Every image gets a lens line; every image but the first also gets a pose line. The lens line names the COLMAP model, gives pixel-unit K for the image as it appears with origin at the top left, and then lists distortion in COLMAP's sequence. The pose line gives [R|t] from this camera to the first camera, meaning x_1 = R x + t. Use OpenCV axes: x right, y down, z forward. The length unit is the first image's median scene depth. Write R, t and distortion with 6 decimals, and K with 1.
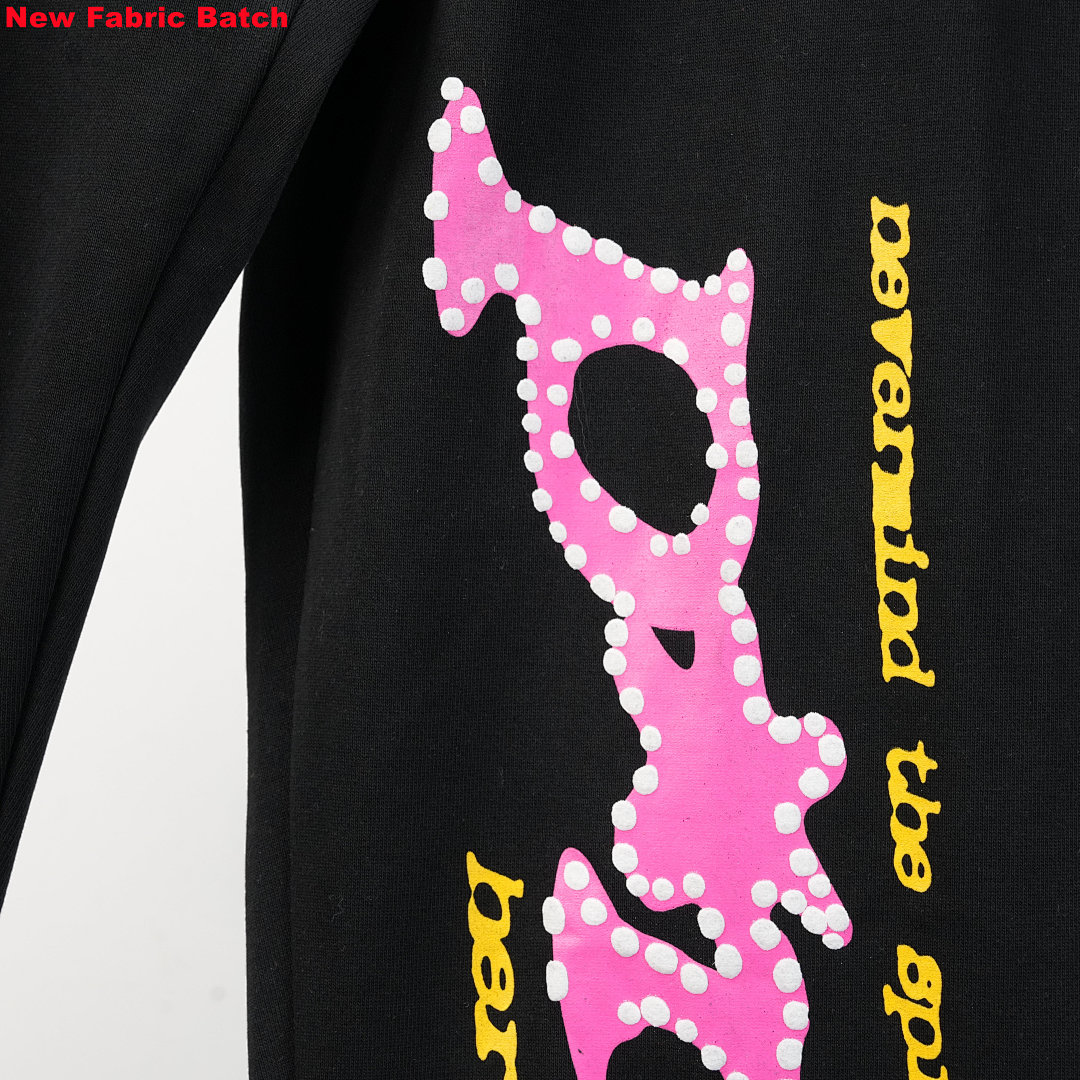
lens RADIAL K [[3371.6, 0, 522.0], [0, 3371.6, 554.3], [0, 0, 1]] dist [0.332590, 0.000000]
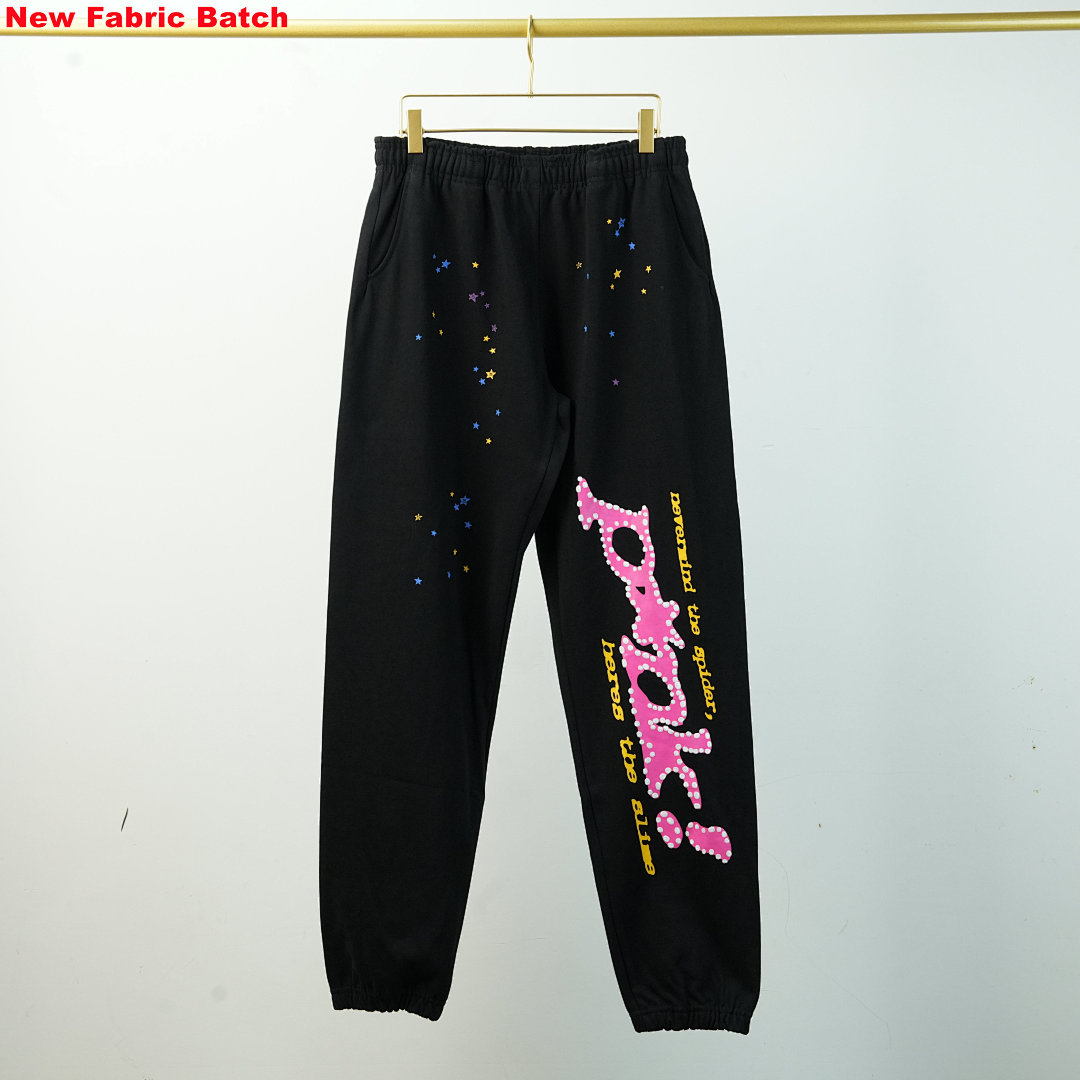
lens RADIAL K [[3371.6, 0, 526.9], [0, 3371.6, 561.8], [0, 0, 1]] dist [0.332590, 0.000000]
pose [[0.991544, -0.122517, 0.042788, -0.310367], [0.120383, 0.991501, 0.049339, -0.264462], [-0.048470, -0.043771, 0.997865, -3.703018]]
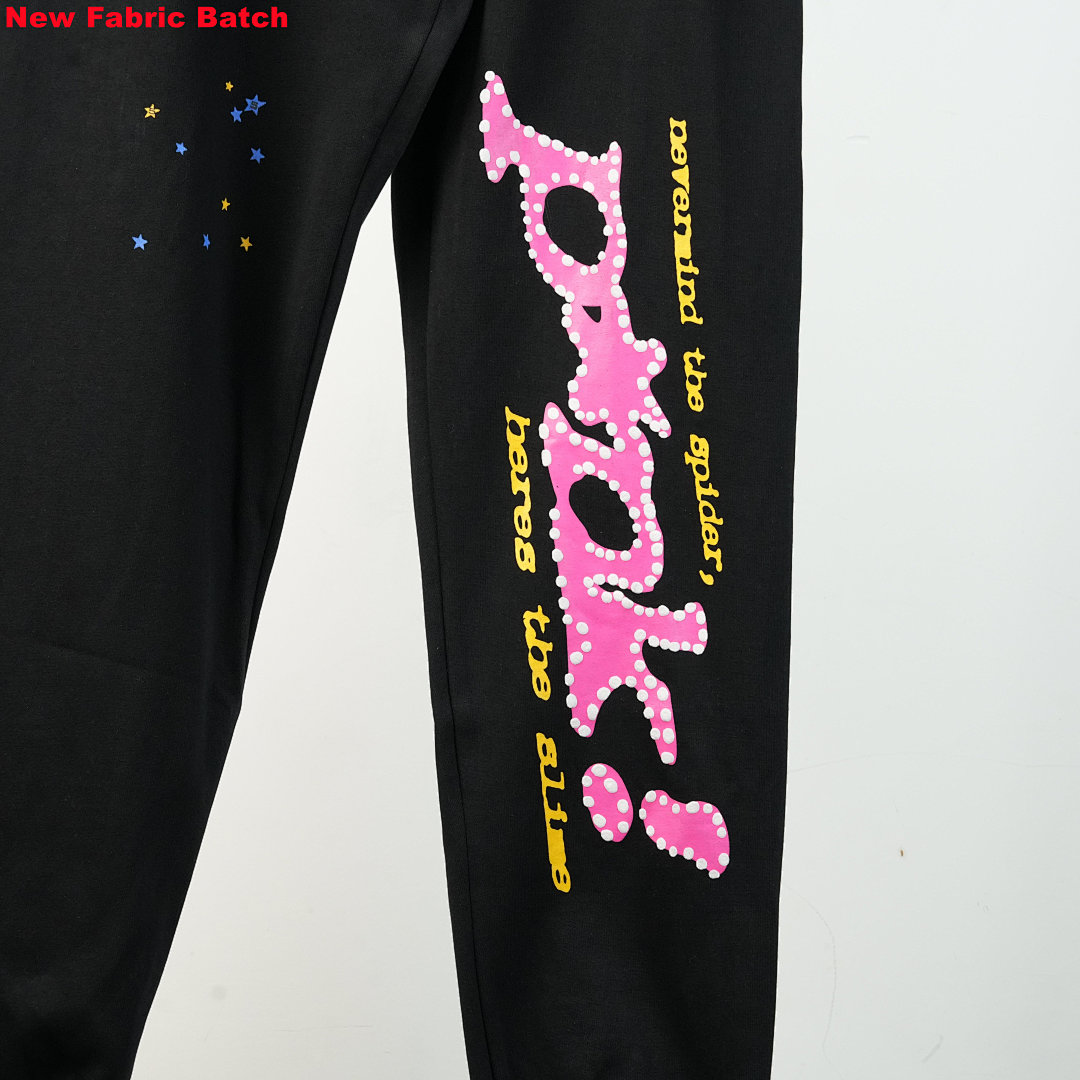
lens RADIAL K [[3371.6, 0, 539.9], [0, 3371.6, 552.8], [0, 0, 1]] dist [0.332590, 0.000000]
pose [[0.997300, -0.030477, 0.066816, -0.152901], [0.031790, 0.999320, -0.018678, 0.236362], [-0.066201, 0.020751, 0.997590, -1.330701]]
